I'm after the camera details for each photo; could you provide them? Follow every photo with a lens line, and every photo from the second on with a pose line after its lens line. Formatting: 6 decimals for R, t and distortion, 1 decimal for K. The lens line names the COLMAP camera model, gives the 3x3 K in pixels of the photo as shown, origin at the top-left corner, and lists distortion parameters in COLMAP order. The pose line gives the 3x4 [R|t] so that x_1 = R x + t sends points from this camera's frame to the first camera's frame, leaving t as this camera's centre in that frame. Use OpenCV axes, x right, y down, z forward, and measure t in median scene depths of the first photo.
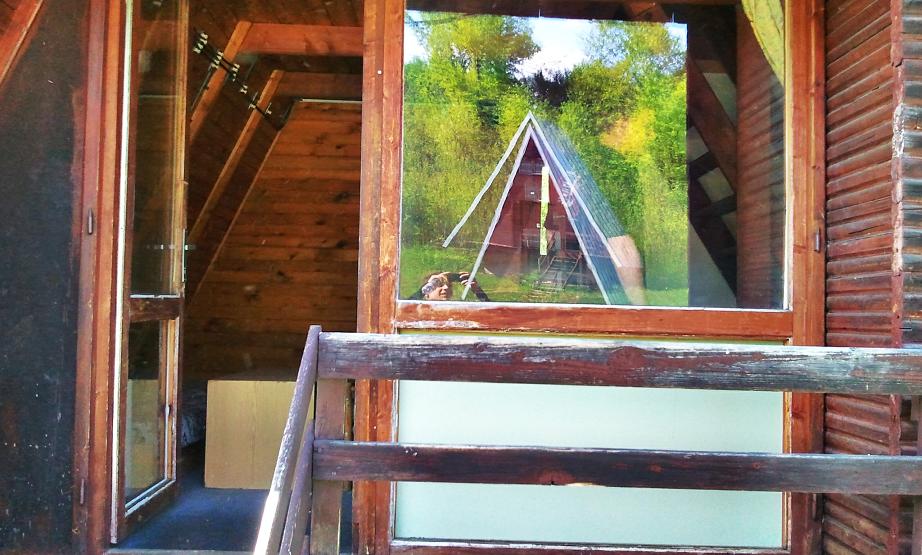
lens RADIAL K [[969.6, 0, 458.5], [0, 969.6, 274.8], [0, 0, 1]] dist [-0.013739, 0.000000]
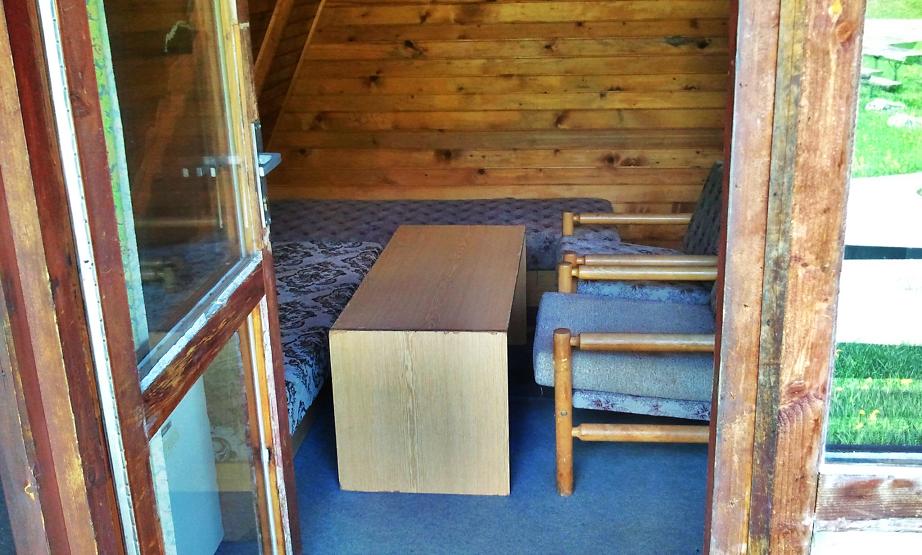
lens RADIAL K [[969.6, 0, 465.8], [0, 969.6, 284.2], [0, 0, 1]] dist [-0.013739, 0.000000]
pose [[0.993642, -0.016082, -0.111428, -0.122664], [0.053383, 0.938707, 0.340557, -0.134567], [0.099122, -0.344340, 0.933598, 0.525993]]
